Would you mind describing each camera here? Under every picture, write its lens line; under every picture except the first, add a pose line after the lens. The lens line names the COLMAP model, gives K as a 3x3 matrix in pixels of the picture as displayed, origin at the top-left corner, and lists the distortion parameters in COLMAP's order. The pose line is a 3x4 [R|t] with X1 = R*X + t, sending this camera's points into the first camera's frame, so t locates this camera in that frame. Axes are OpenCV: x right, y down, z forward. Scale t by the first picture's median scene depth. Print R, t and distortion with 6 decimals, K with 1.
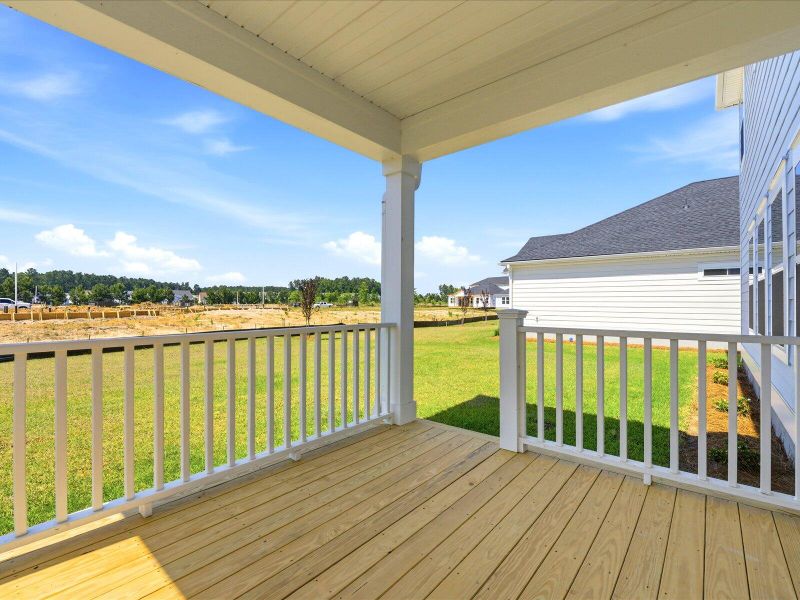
lens RADIAL K [[372.4, 0, 404.4], [0, 372.4, 301.1], [0, 0, 1]] dist [0.000384, 0.000148]
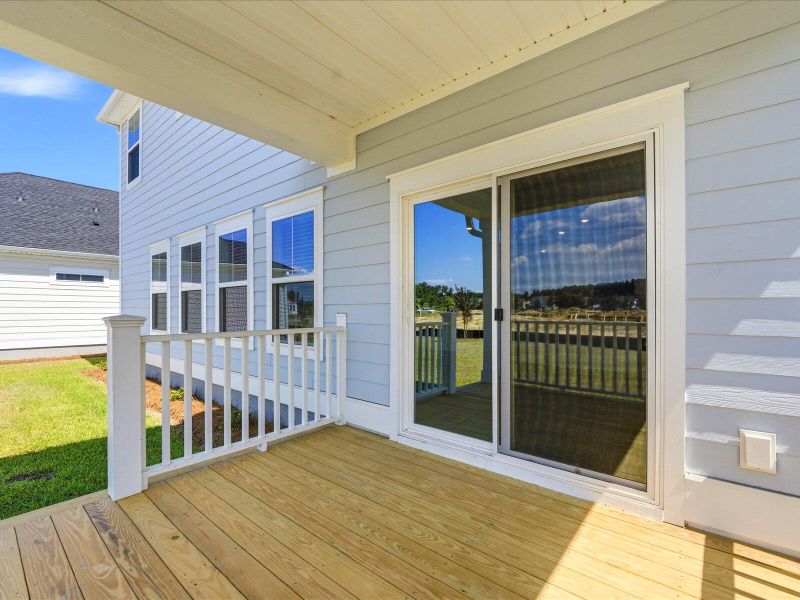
lens RADIAL K [[372.4, 0, 404.4], [0, 372.4, 301.1], [0, 0, 1]] dist [0.000384, 0.000148]
pose [[0.012731, 0.020882, 0.999701, -0.503143], [-0.004728, 0.999772, -0.020824, 0.006380], [-0.999908, -0.004462, 0.012827, 0.419348]]
